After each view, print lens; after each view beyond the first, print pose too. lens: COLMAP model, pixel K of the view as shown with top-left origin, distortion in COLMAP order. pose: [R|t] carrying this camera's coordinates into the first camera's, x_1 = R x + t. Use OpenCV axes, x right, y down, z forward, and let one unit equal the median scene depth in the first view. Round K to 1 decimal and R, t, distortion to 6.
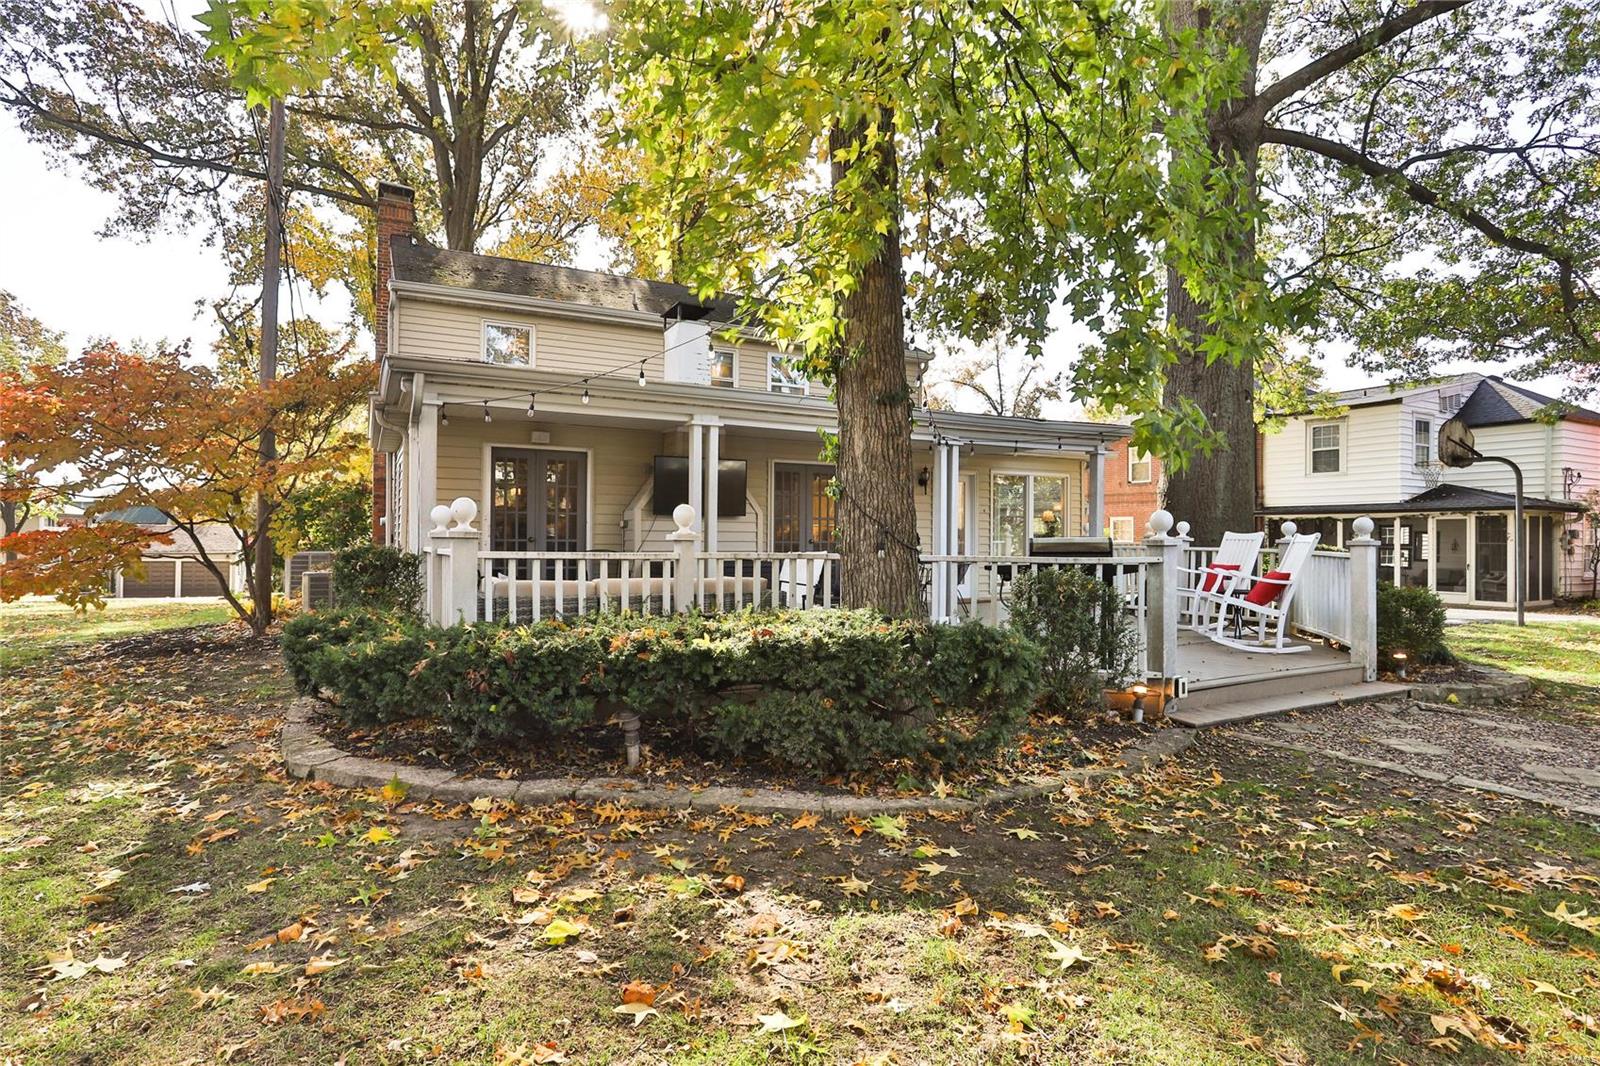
lens RADIAL K [[834.6, 0, 800.0], [0, 834.6, 533.0], [0, 0, 1]] dist [-0.002561, 0.000596]
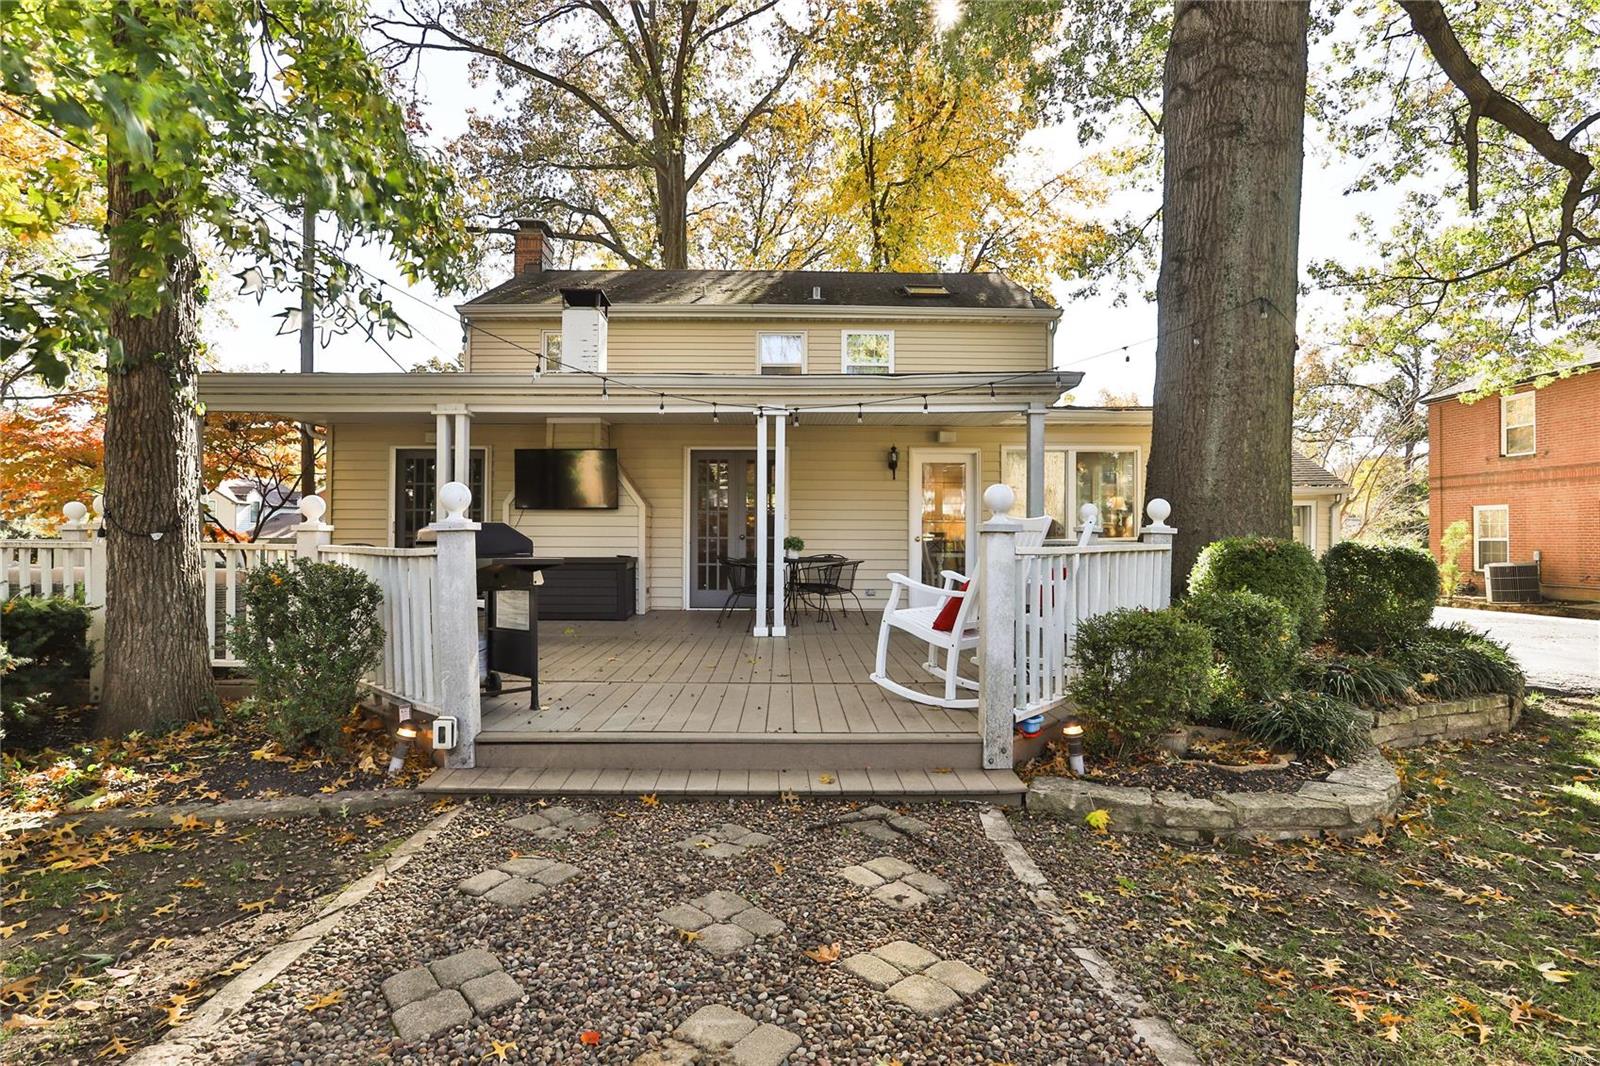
lens RADIAL K [[834.6, 0, 800.0], [0, 834.6, 533.0], [0, 0, 1]] dist [-0.002561, 0.000596]
pose [[0.875956, -0.005412, -0.482360, 0.699742], [0.004726, 0.999985, -0.002638, 0.012101], [0.482367, 0.000031, 0.875969, 0.352123]]
